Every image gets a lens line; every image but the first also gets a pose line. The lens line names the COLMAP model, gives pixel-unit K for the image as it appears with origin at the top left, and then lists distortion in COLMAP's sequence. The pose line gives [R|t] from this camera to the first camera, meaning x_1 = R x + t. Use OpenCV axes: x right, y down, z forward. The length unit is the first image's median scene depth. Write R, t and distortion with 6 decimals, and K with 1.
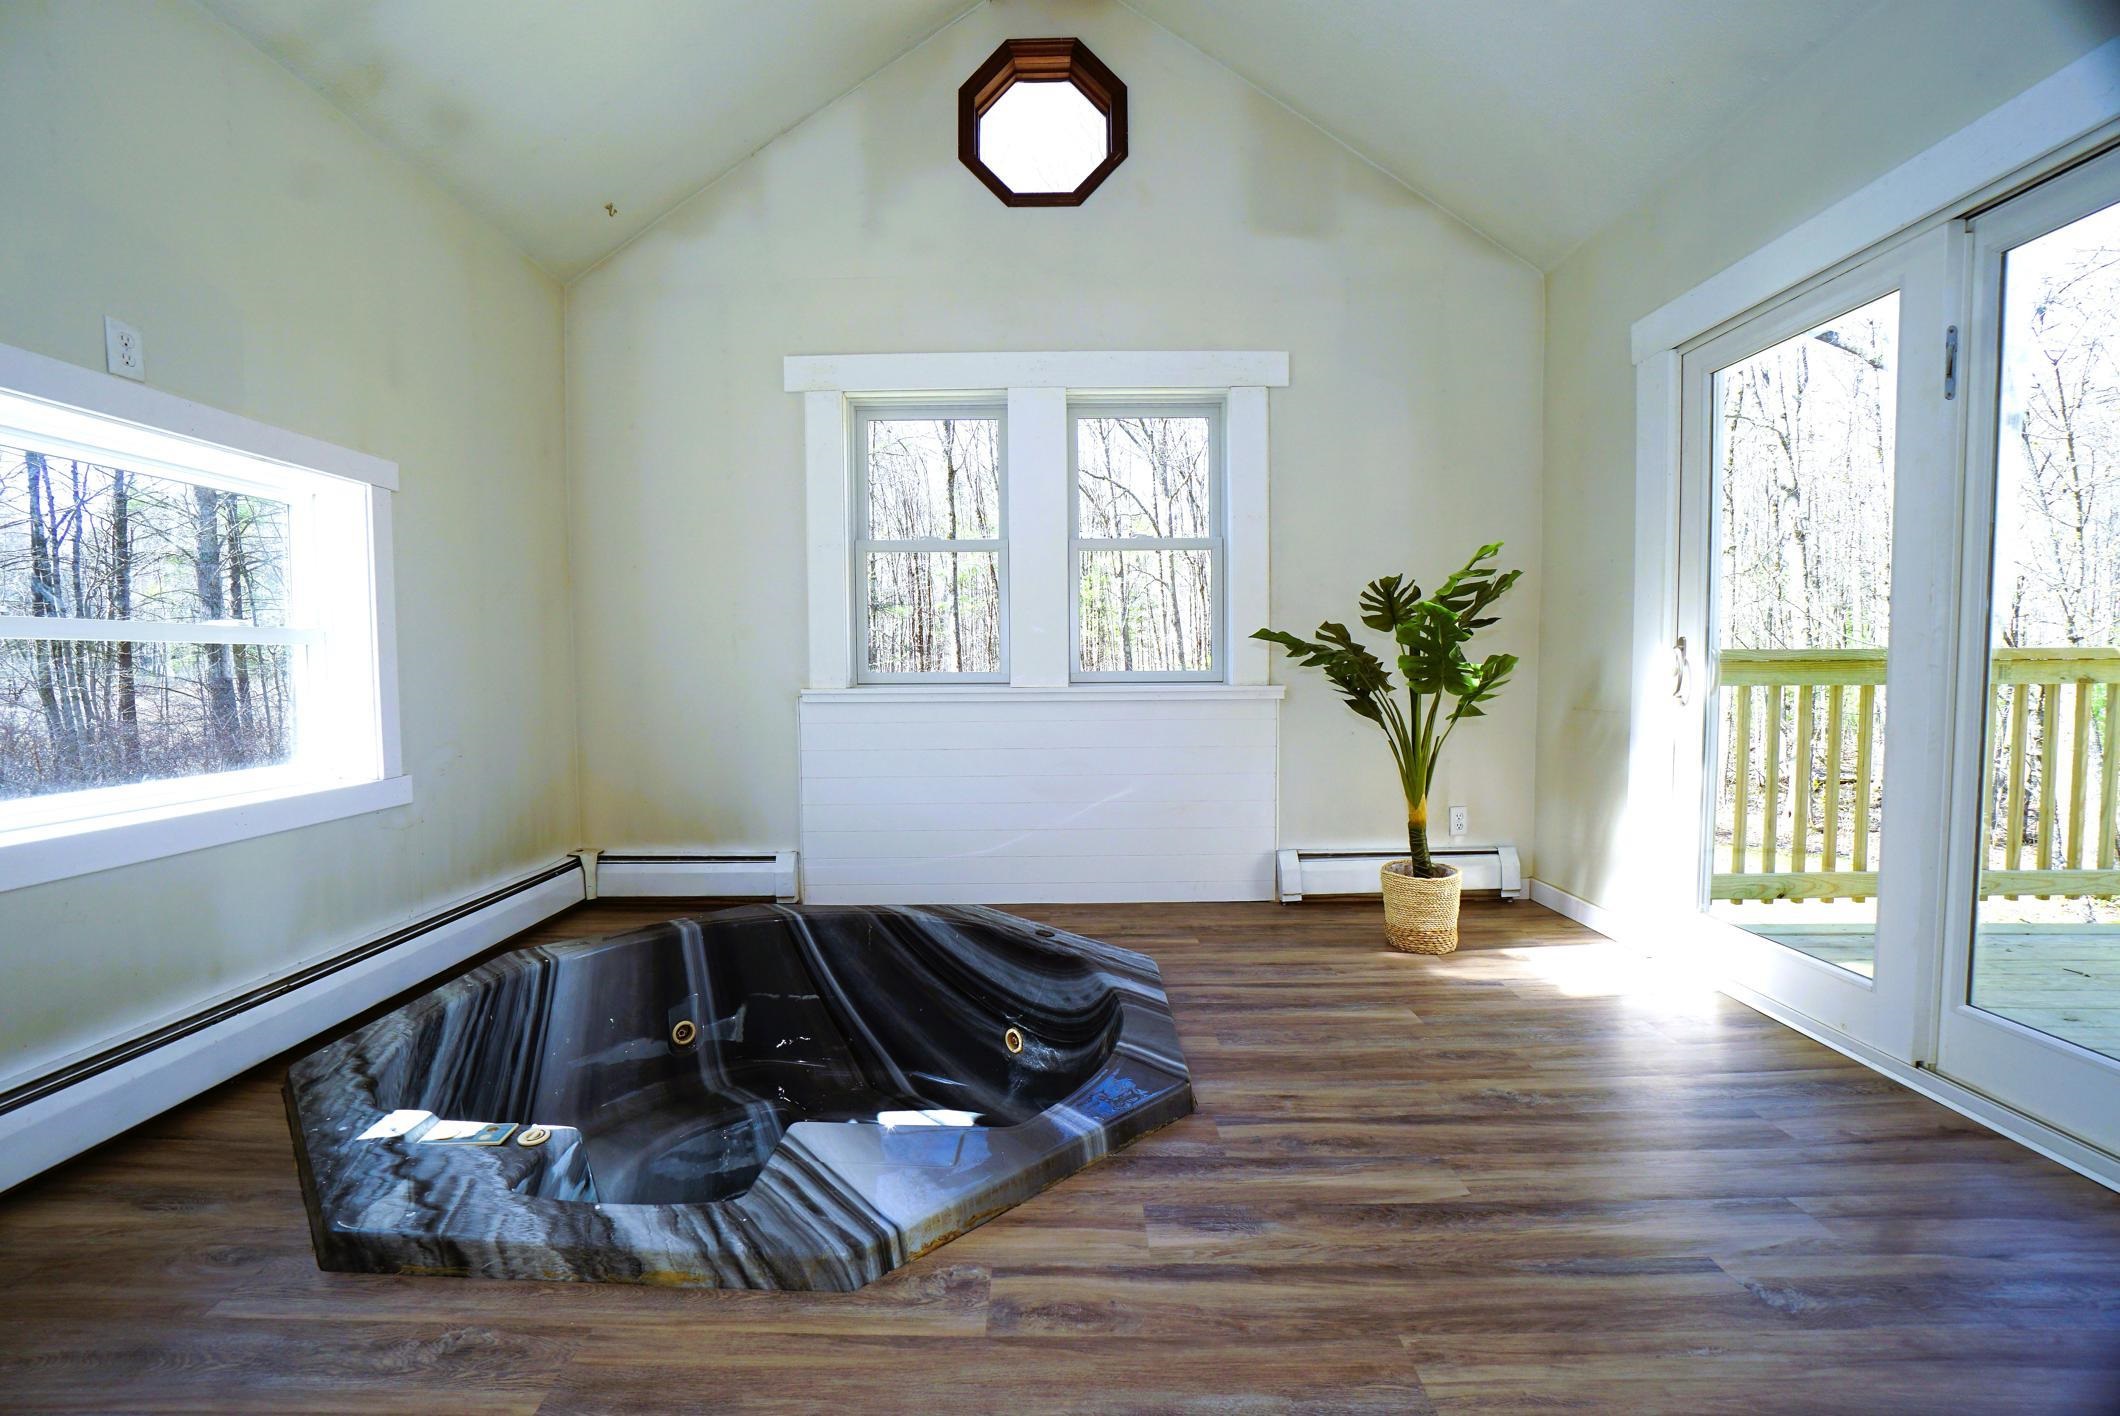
lens RADIAL K [[934.8, 0, 1043.5], [0, 934.8, 715.5], [0, 0, 1]] dist [-0.027671, 0.000090]
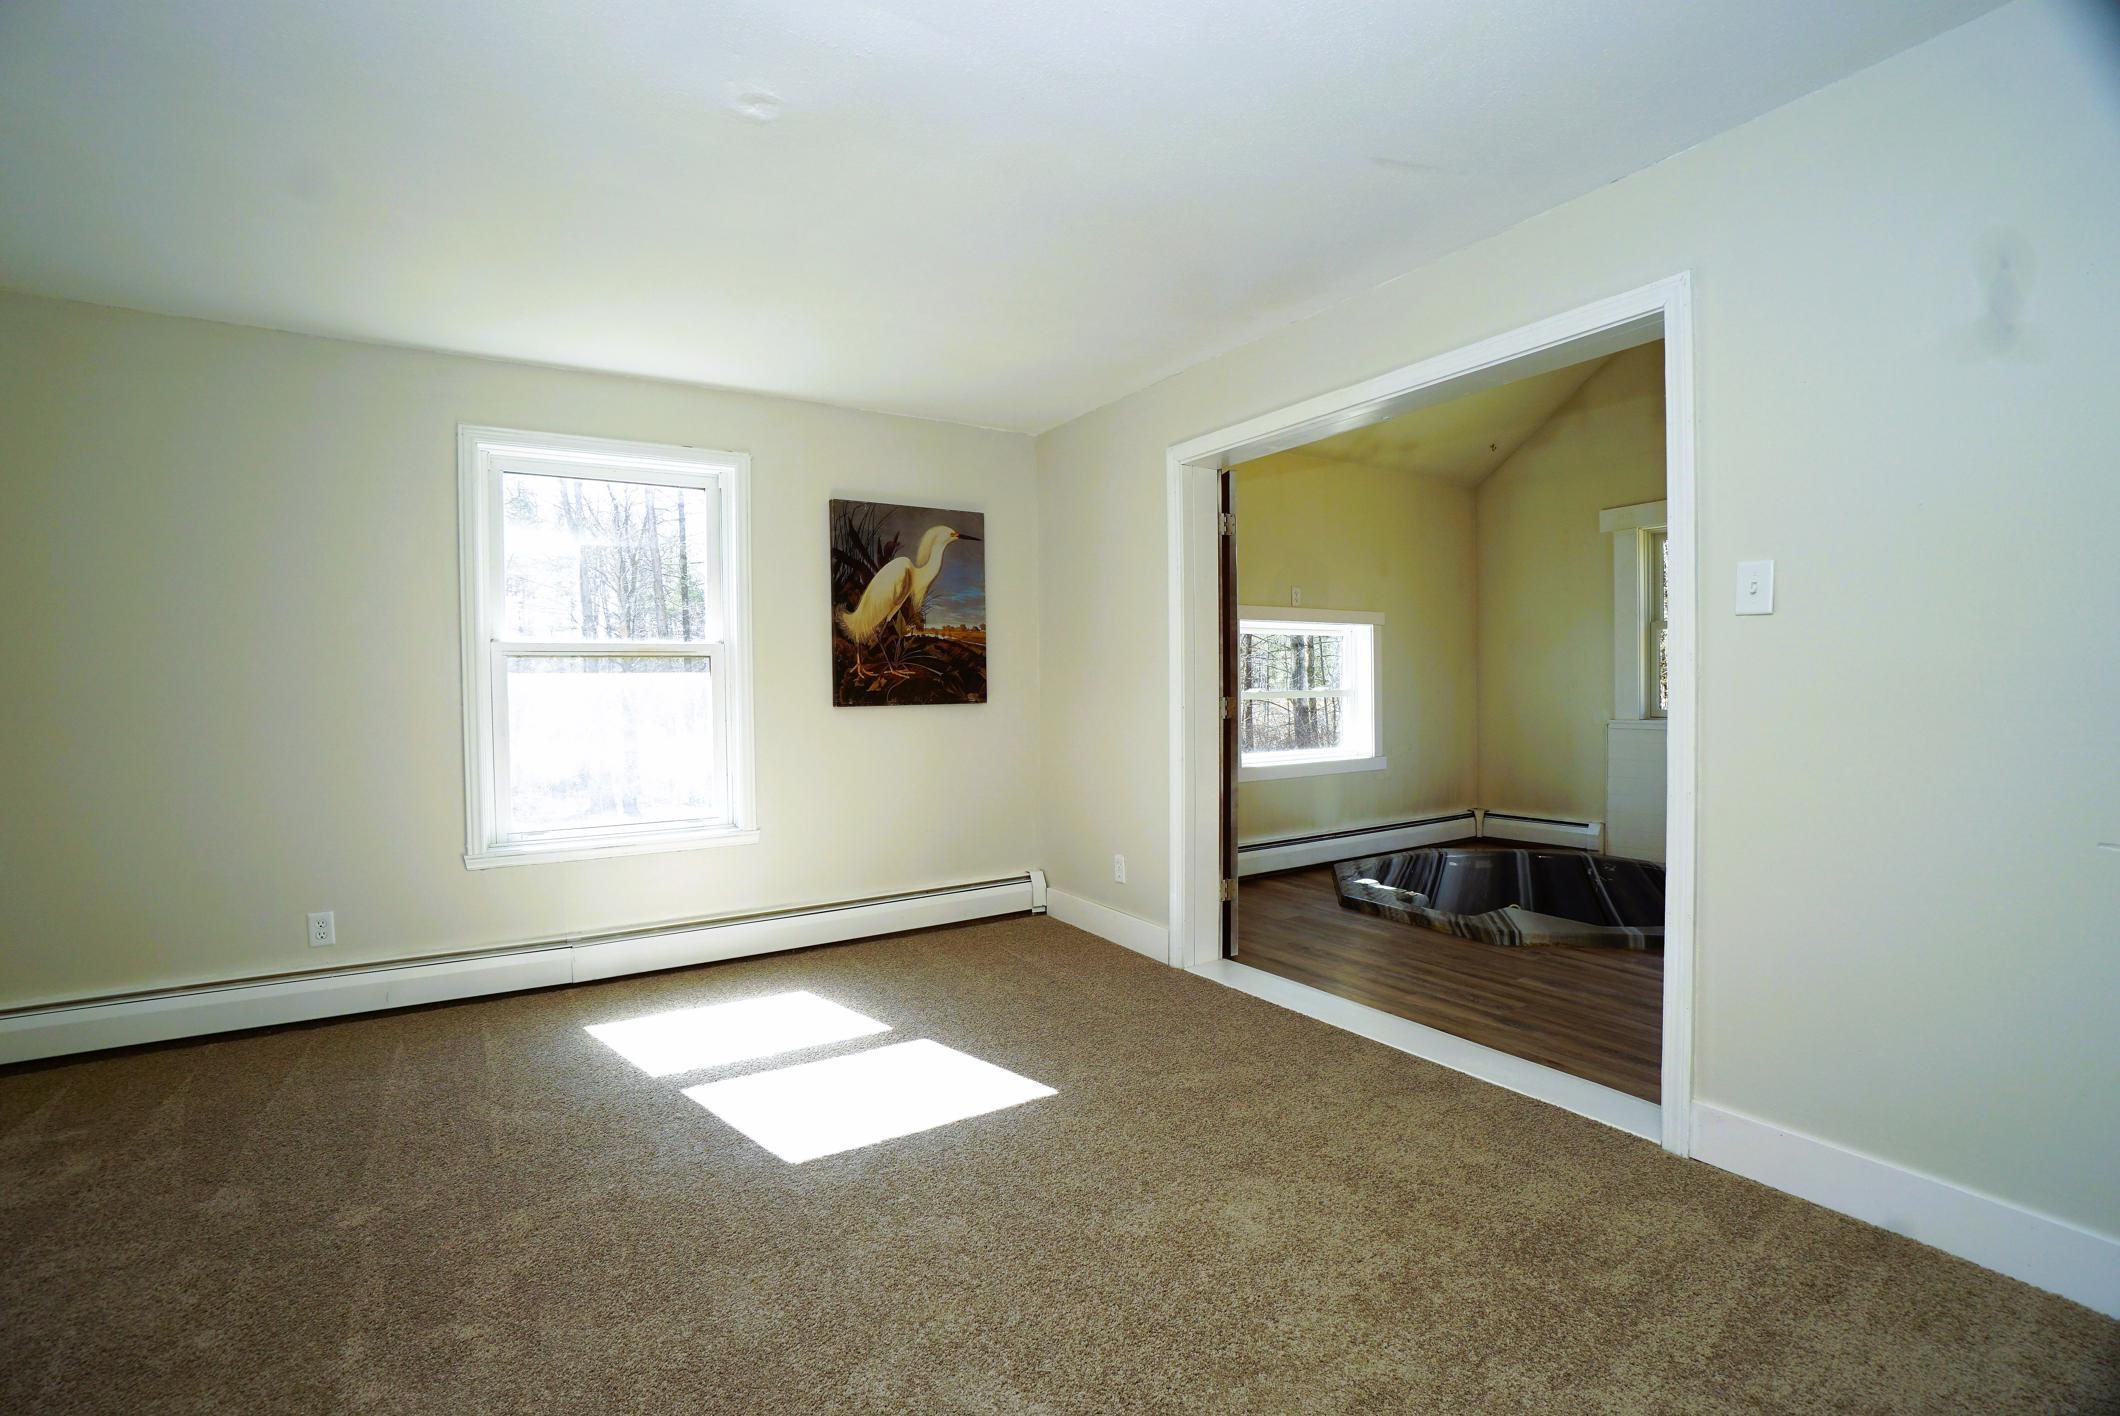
lens RADIAL K [[934.8, 0, 1070.8], [0, 934.8, 706.8], [0, 0, 1]] dist [-0.027671, 0.000090]
pose [[0.561664, 0.012525, -0.827271, 1.097133], [-0.034228, 0.999381, -0.008109, -0.012581], [0.826657, 0.032871, 0.561745, -1.309826]]
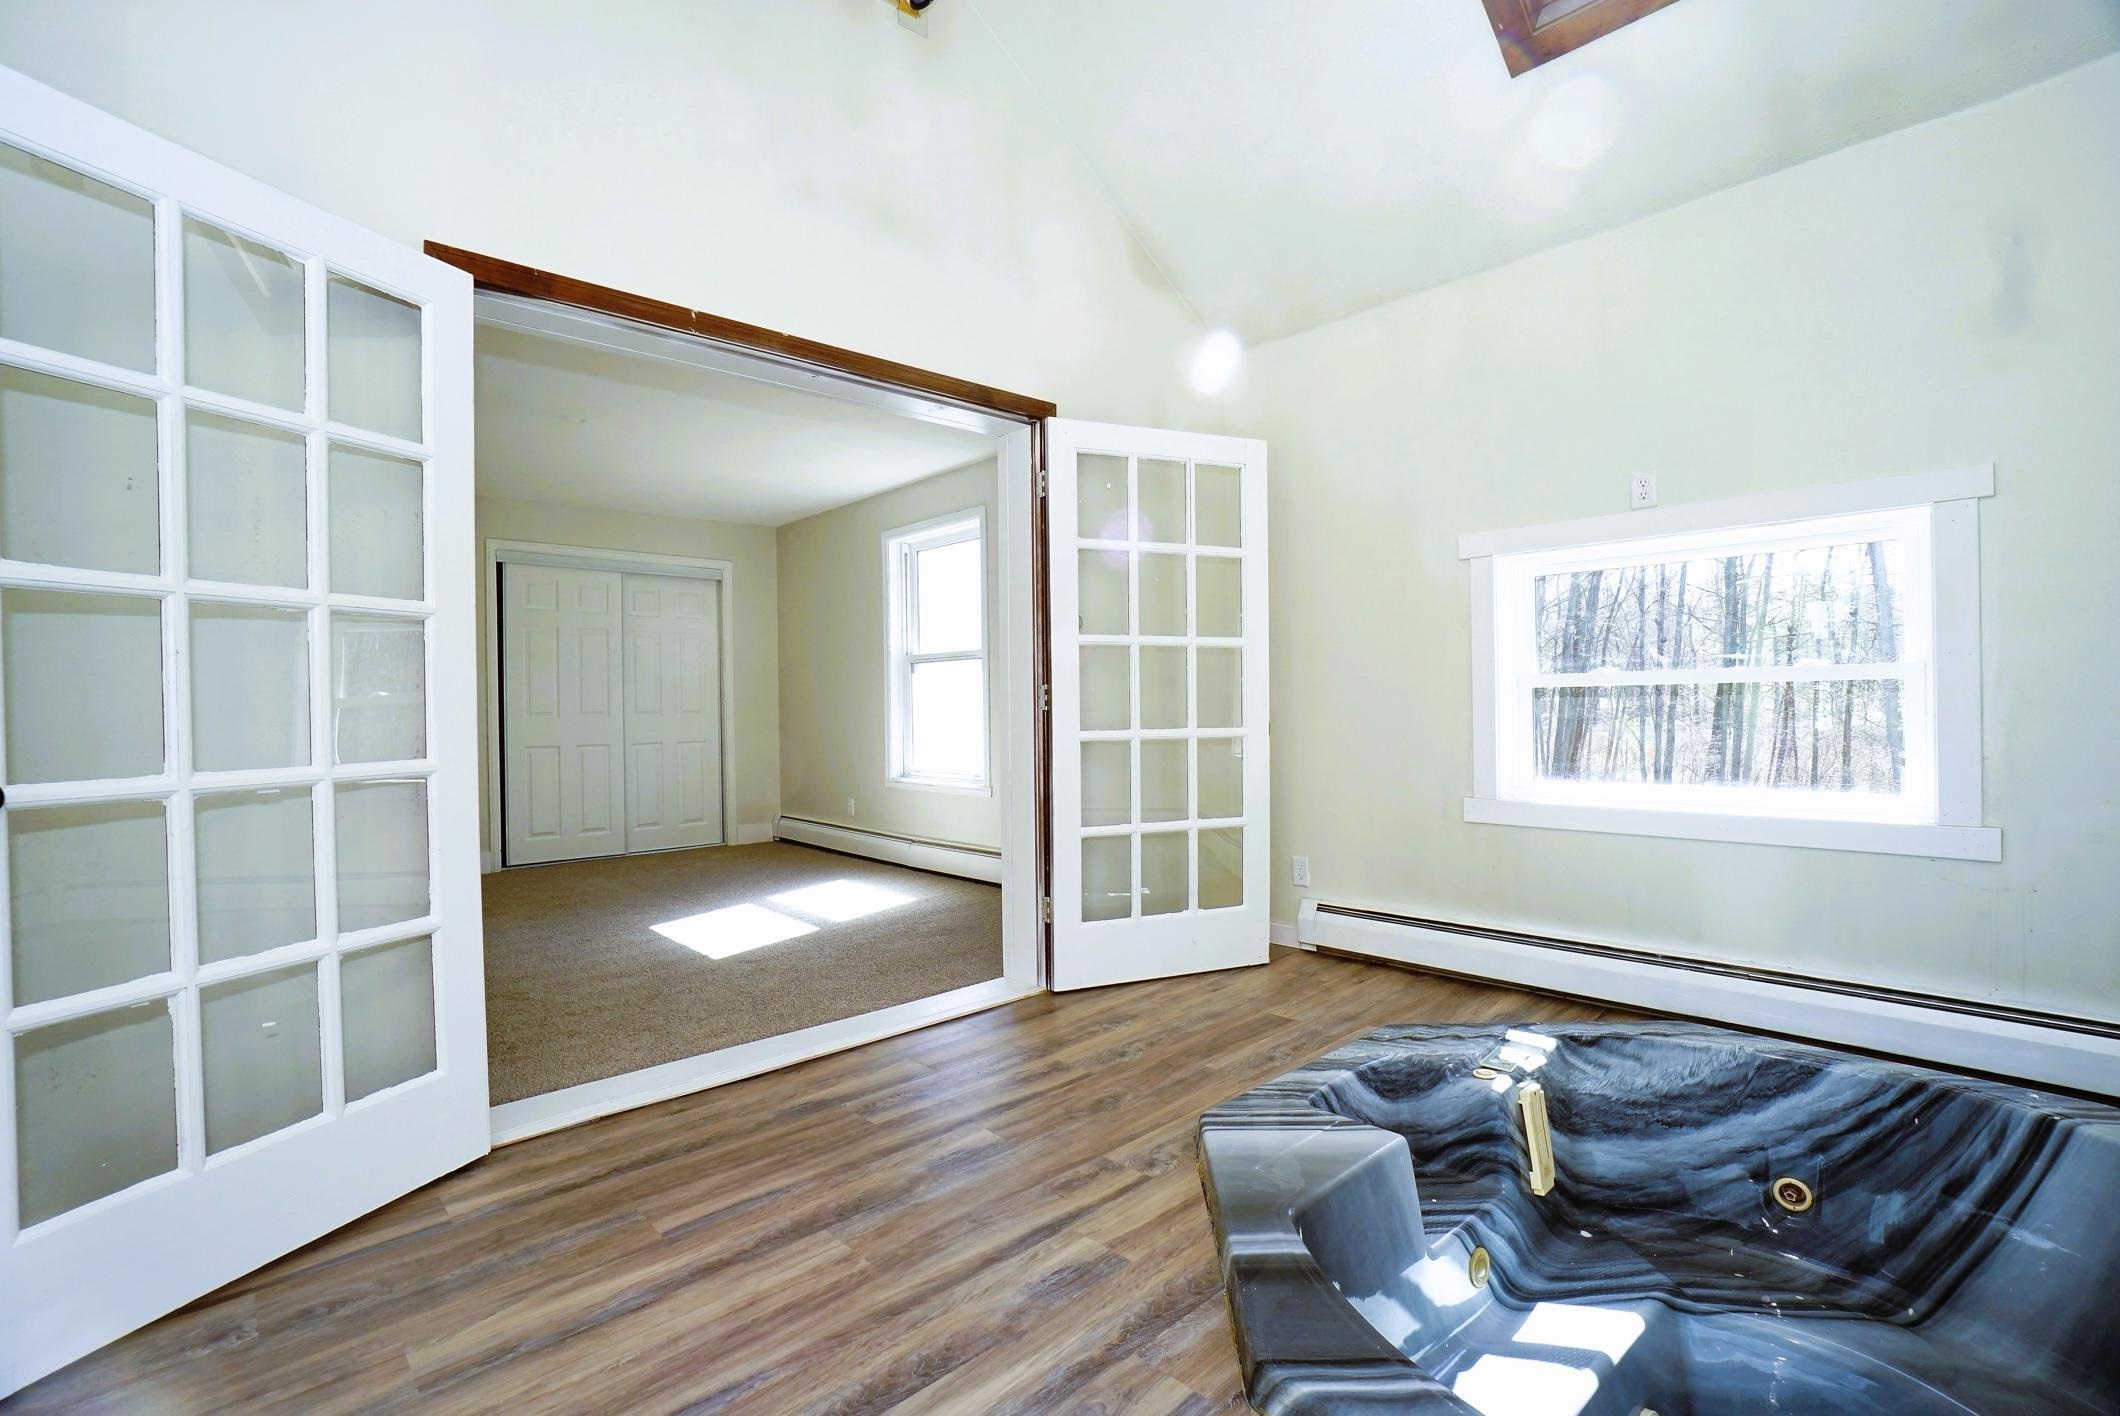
lens RADIAL K [[934.8, 0, 1059.4], [0, 934.8, 710.9], [0, 0, 1]] dist [-0.027671, 0.000090]
pose [[-0.716866, 0.018063, -0.696977, 0.802473], [-0.019717, 0.998739, 0.046164, -0.106040], [0.696932, 0.046836, -0.715606, 1.540042]]
